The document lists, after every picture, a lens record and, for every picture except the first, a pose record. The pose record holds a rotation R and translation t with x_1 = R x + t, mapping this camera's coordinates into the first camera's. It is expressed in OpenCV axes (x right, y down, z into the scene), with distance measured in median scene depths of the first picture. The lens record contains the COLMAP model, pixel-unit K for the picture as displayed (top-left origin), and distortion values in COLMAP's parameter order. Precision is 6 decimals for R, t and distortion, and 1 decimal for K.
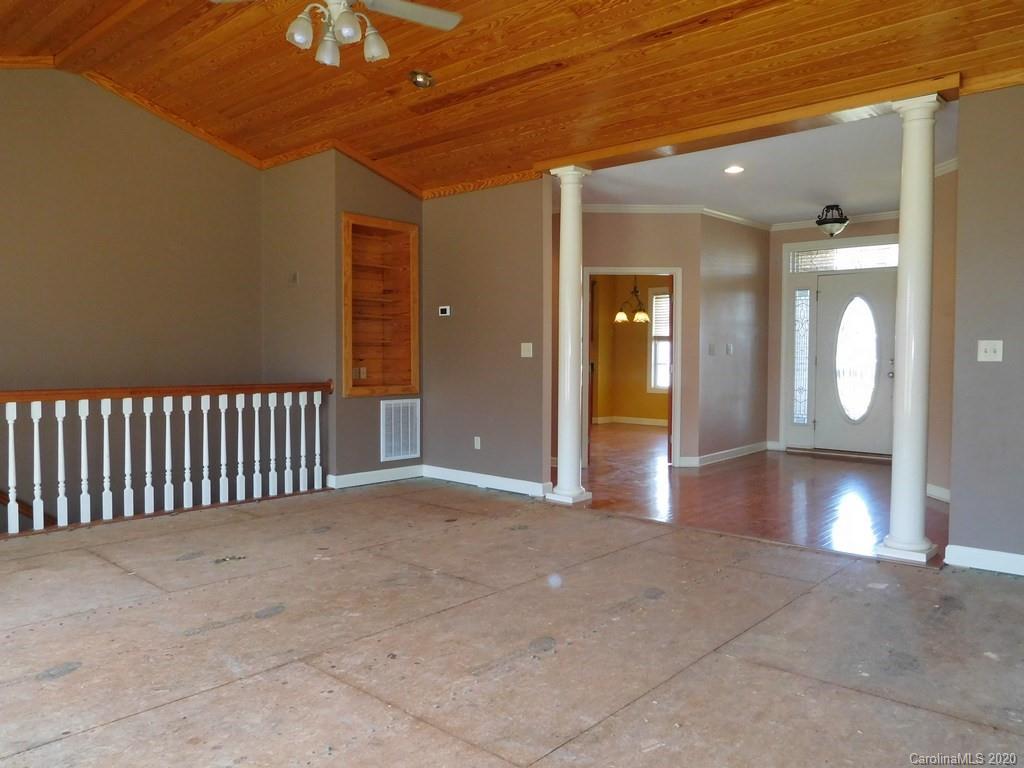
lens RADIAL K [[759.2, 0, 513.6], [0, 759.2, 385.6], [0, 0, 1]] dist [-0.020535, 0.010371]
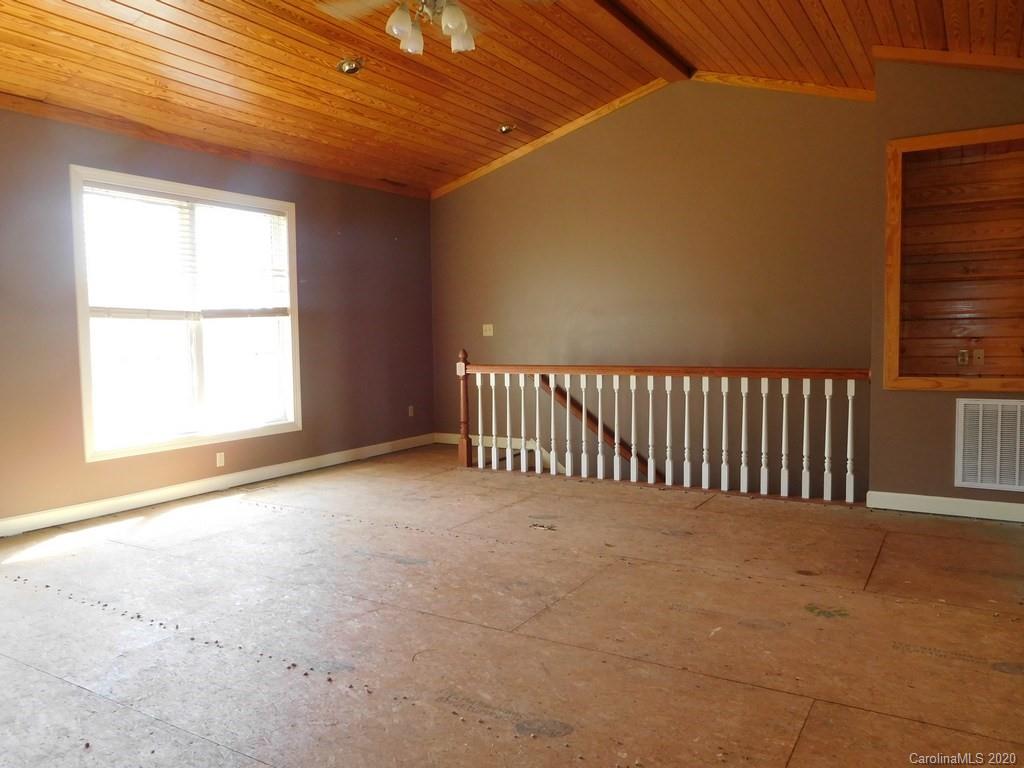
lens RADIAL K [[759.2, 0, 516.2], [0, 759.2, 377.5], [0, 0, 1]] dist [-0.020535, 0.010371]
pose [[0.182503, 0.045032, -0.982173, 0.498754], [-0.027951, 0.998784, 0.040600, -0.018339], [0.982808, 0.020043, 0.183540, 0.568305]]
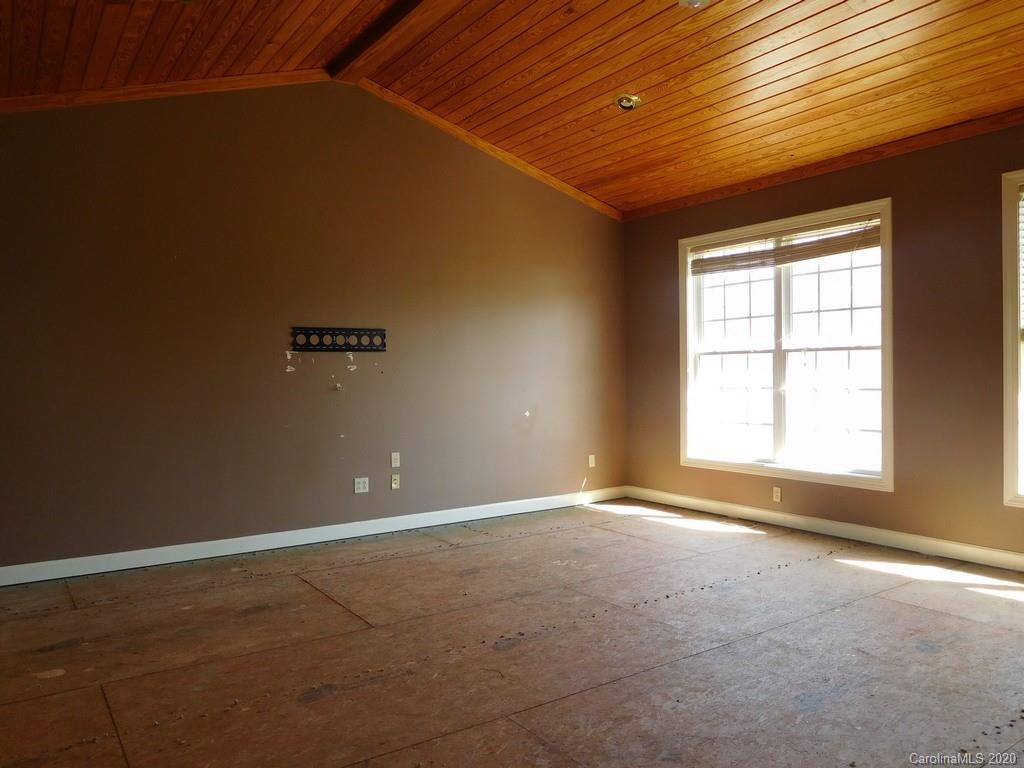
lens RADIAL K [[759.2, 0, 515.4], [0, 759.2, 385.7], [0, 0, 1]] dist [-0.020535, 0.010371]
pose [[-0.974080, 0.000114, 0.226202, -0.107662], [0.014263, 0.998041, 0.060920, -0.048082], [-0.225752, 0.062568, -0.972174, 1.088113]]
